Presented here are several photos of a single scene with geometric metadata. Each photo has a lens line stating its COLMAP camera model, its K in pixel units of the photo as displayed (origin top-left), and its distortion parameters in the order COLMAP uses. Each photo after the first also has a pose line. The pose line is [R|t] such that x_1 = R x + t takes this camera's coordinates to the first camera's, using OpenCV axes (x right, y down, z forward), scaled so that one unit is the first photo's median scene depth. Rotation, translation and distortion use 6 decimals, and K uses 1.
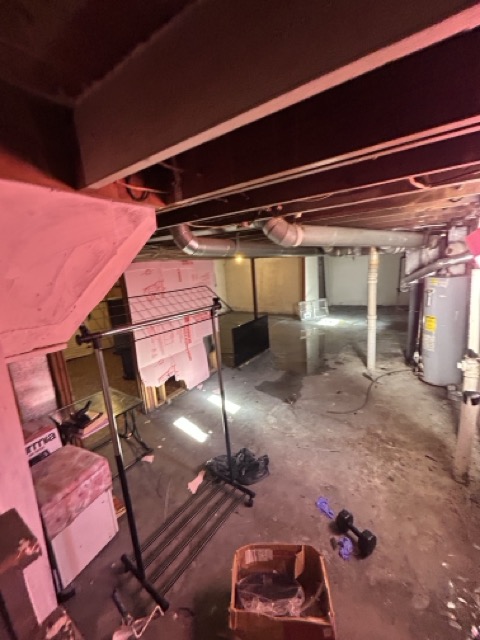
lens RADIAL K [[261.4, 0, 241.6], [0, 261.4, 319.5], [0, 0, 1]] dist [-0.000087, 0.000670]
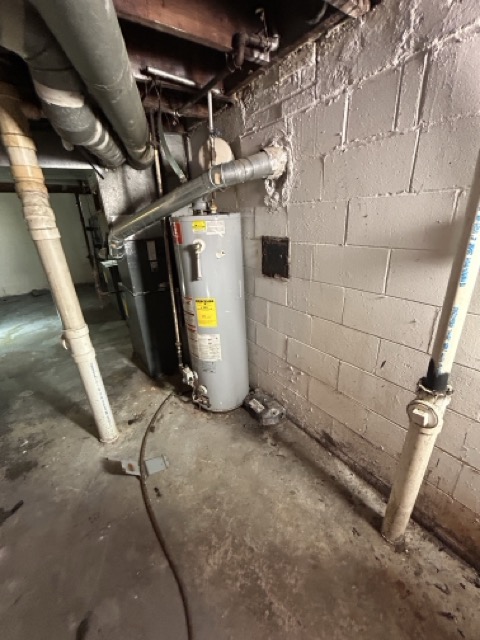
lens RADIAL K [[256.5, 0, 238.5], [0, 256.5, 318.0], [0, 0, 1]] dist [0.001538, 0.000320]
pose [[0.371465, -0.284825, 0.883679, 0.260458], [0.211362, 0.952733, 0.218234, -0.059240], [-0.904068, 0.105709, 0.414108, 0.634409]]
